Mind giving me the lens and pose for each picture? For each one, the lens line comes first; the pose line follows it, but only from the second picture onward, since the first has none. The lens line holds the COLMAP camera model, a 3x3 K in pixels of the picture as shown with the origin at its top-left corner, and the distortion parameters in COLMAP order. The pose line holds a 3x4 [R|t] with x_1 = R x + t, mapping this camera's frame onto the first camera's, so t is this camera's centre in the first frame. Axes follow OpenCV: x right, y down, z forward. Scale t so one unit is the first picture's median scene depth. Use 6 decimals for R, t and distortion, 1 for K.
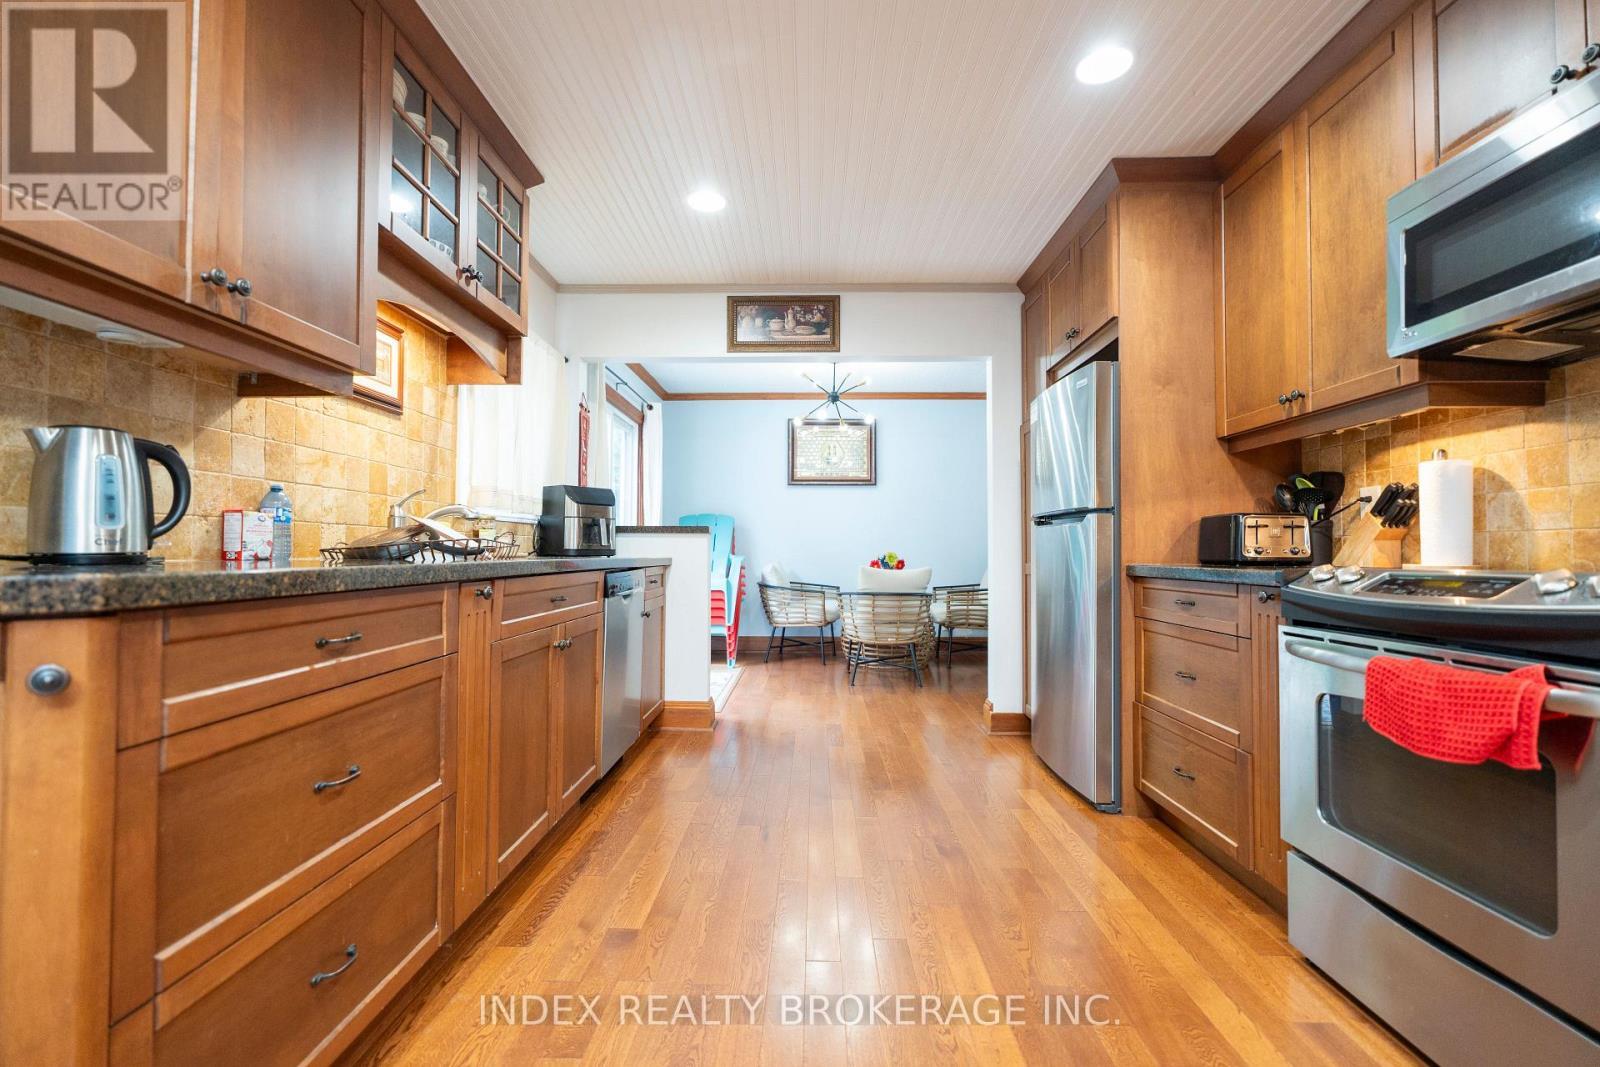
lens RADIAL K [[705.0, 0, 800.0], [0, 705.0, 533.5], [0, 0, 1]] dist [-0.000527, 0.000600]
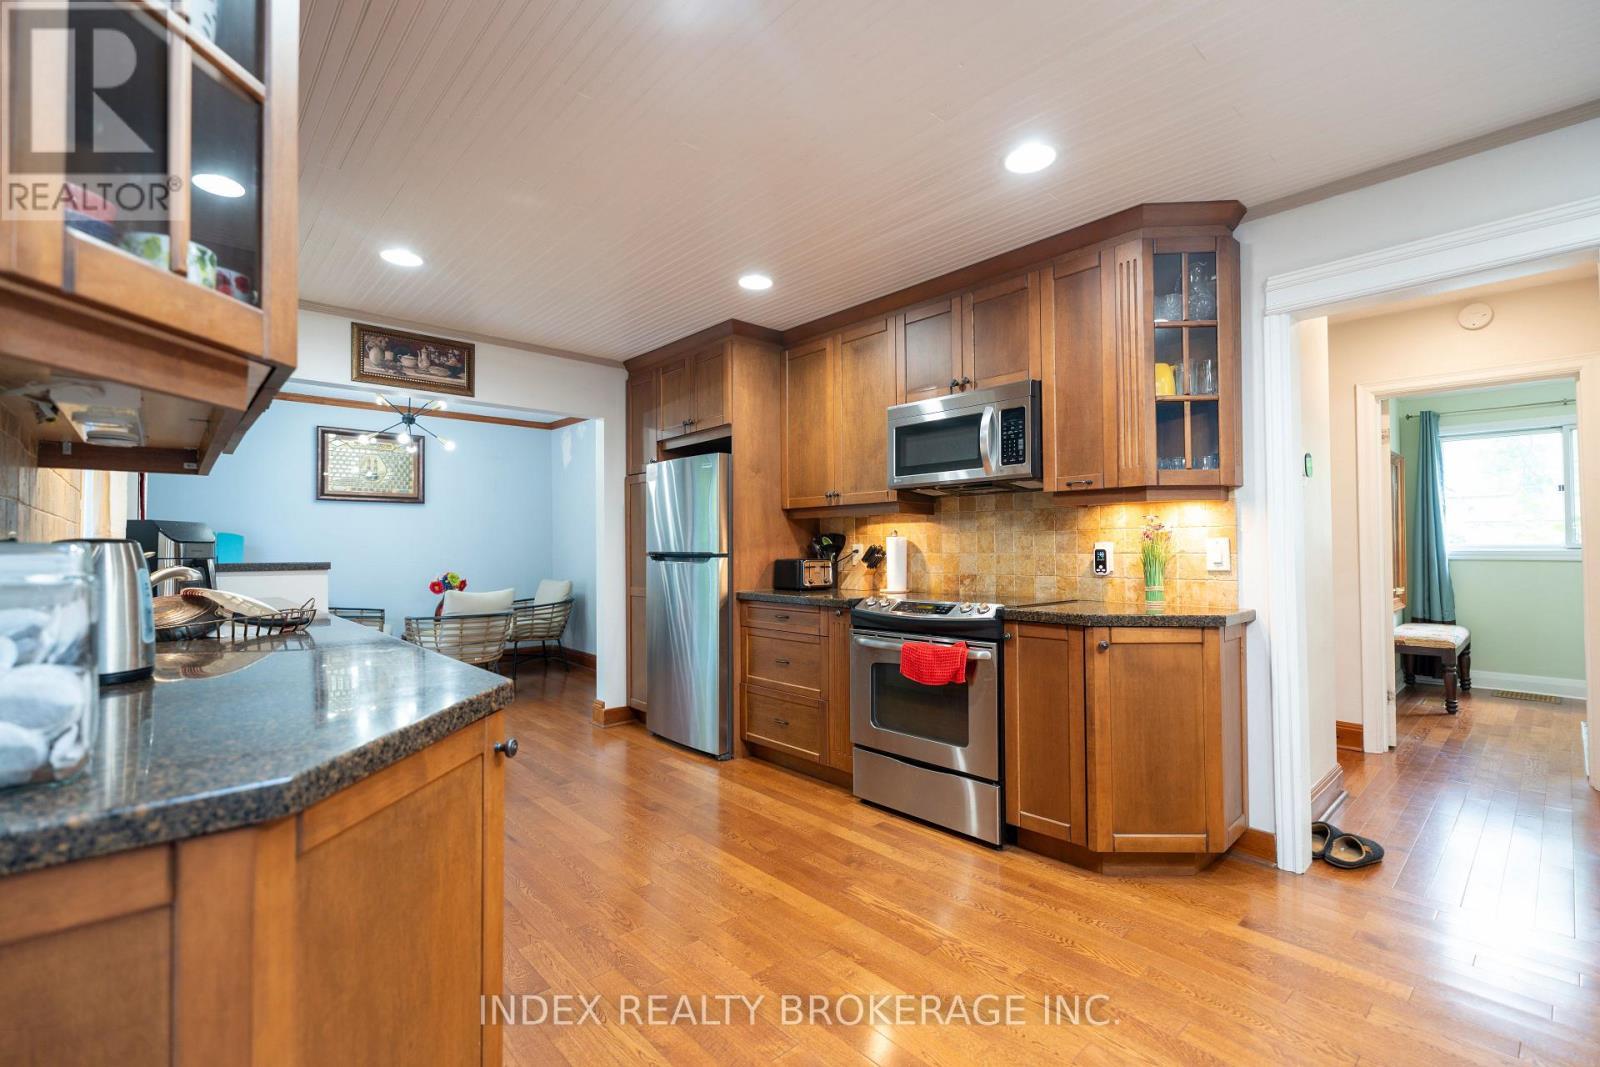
lens RADIAL K [[705.0, 0, 800.0], [0, 705.0, 533.5], [0, 0, 1]] dist [-0.000527, 0.000600]
pose [[0.722127, 0.006720, 0.691728, -0.494926], [-0.010720, 0.999941, 0.001477, -0.086415], [-0.691678, -0.008482, 0.722157, -0.181066]]
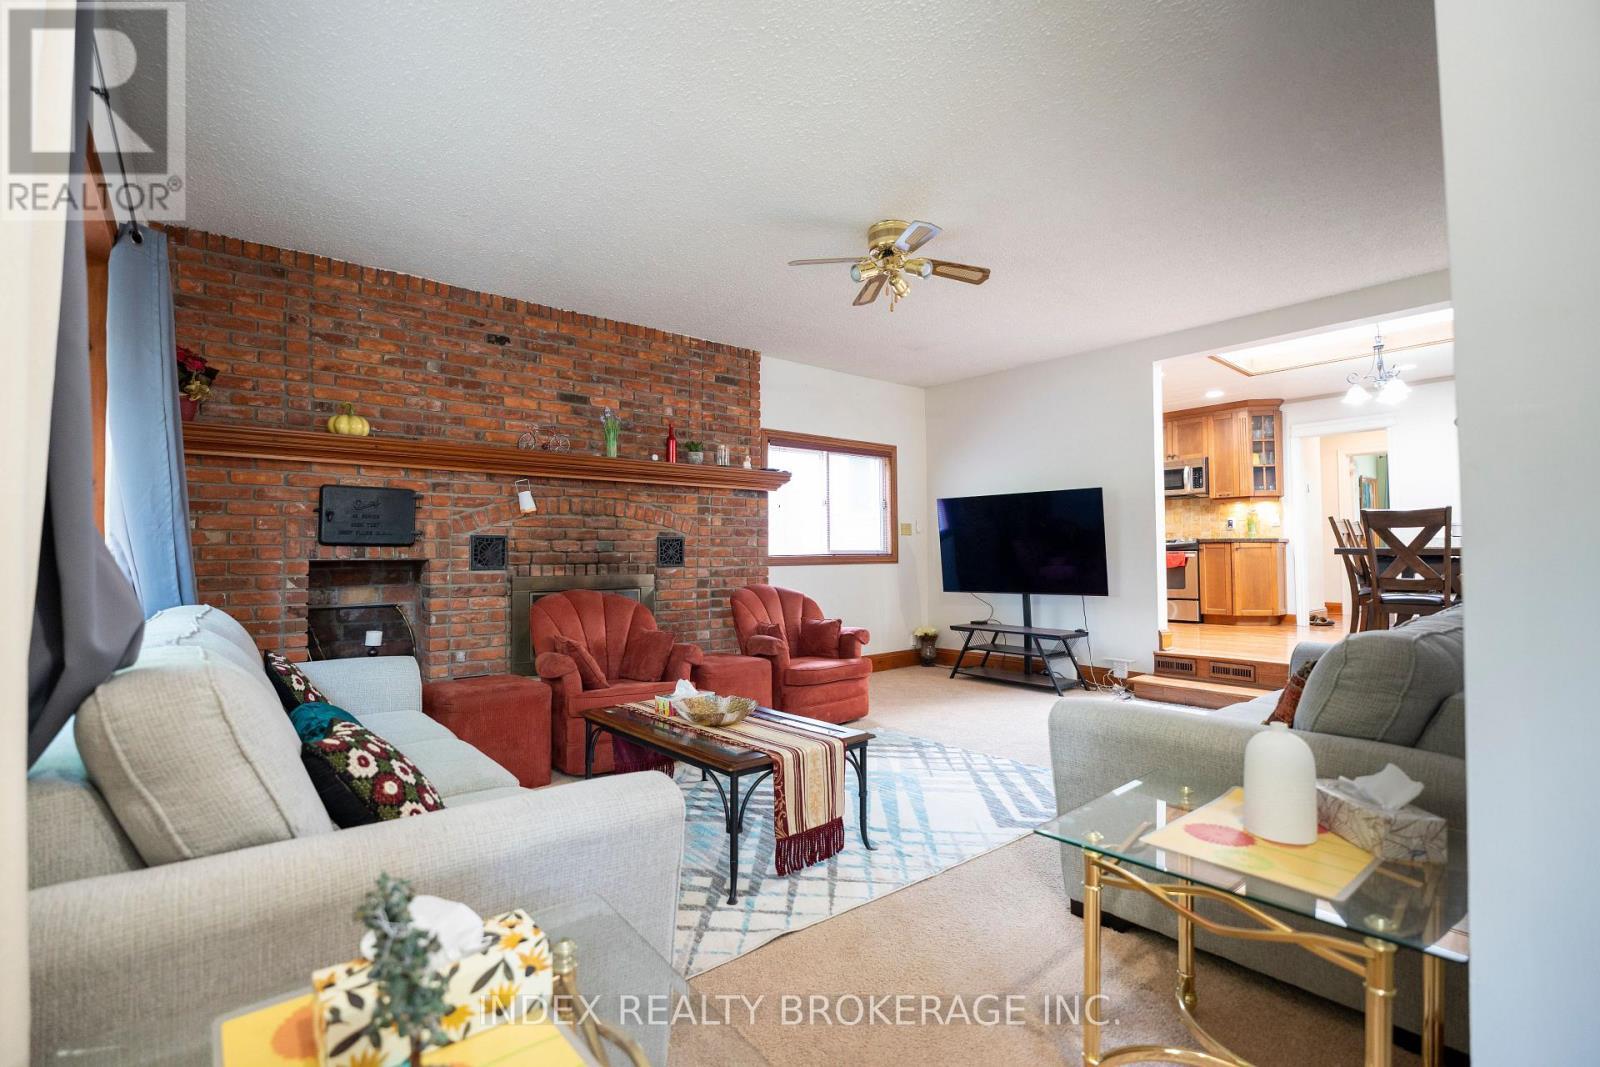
lens RADIAL K [[730.3, 0, 787.5], [0, 730.3, 534.9], [0, 0, 1]] dist [-0.012358, -0.001425]
pose [[0.750028, 0.017923, 0.661163, -3.052867], [-0.012001, 0.999837, -0.013490, 0.079035], [-0.661297, 0.002183, 0.750121, -0.832448]]
